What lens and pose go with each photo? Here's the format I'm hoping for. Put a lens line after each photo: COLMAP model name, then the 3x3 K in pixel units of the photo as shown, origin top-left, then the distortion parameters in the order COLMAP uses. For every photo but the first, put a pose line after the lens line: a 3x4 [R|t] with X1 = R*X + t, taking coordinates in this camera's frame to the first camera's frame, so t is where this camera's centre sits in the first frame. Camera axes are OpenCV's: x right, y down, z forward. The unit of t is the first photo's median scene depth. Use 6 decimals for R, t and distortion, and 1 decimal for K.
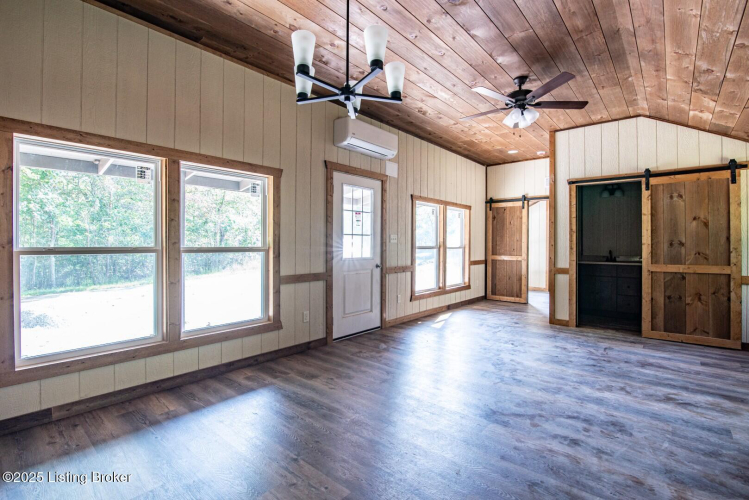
lens RADIAL K [[349.8, 0, 375.8], [0, 349.8, 249.4], [0, 0, 1]] dist [-0.020981, 0.000405]
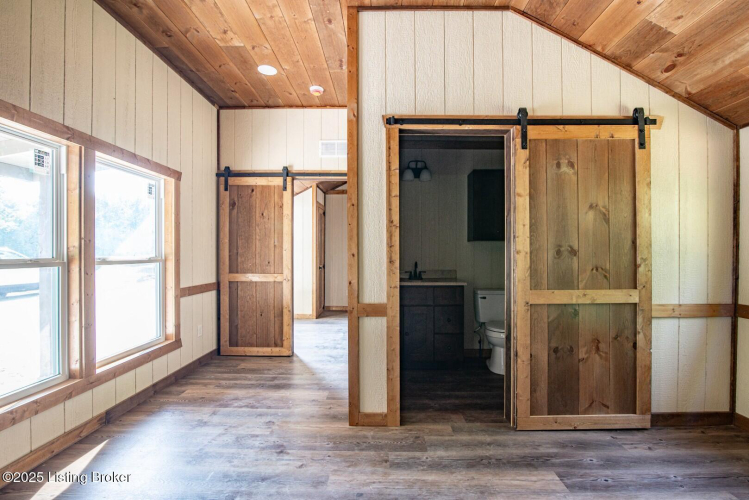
lens RADIAL K [[349.8, 0, 380.7], [0, 349.8, 252.8], [0, 0, 1]] dist [-0.020981, 0.000405]
pose [[0.768181, -0.000863, 0.640233, 0.267611], [0.010951, 0.999871, -0.011792, -0.009989], [-0.640140, 0.016069, 0.768091, 0.695897]]
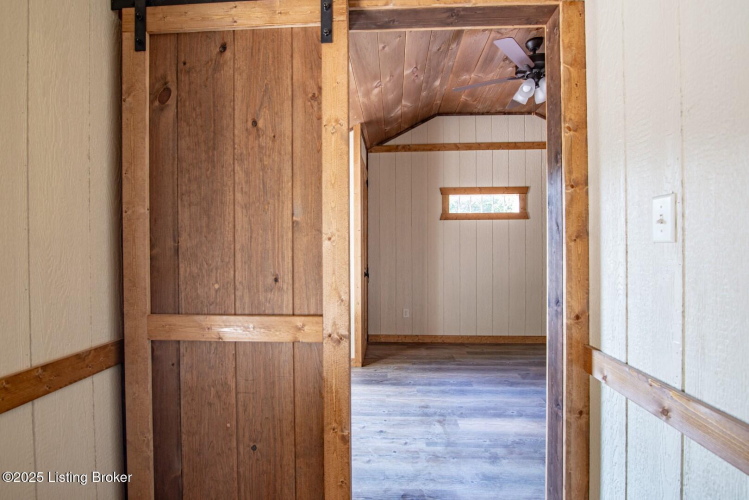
lens RADIAL K [[349.8, 0, 366.5], [0, 349.8, 249.5], [0, 0, 1]] dist [-0.020981, 0.000405]
pose [[0.806931, -0.008223, 0.590588, 0.505862], [0.018024, 0.999780, -0.010706, -0.017978], [-0.590370, 0.019284, 0.806902, 1.279434]]
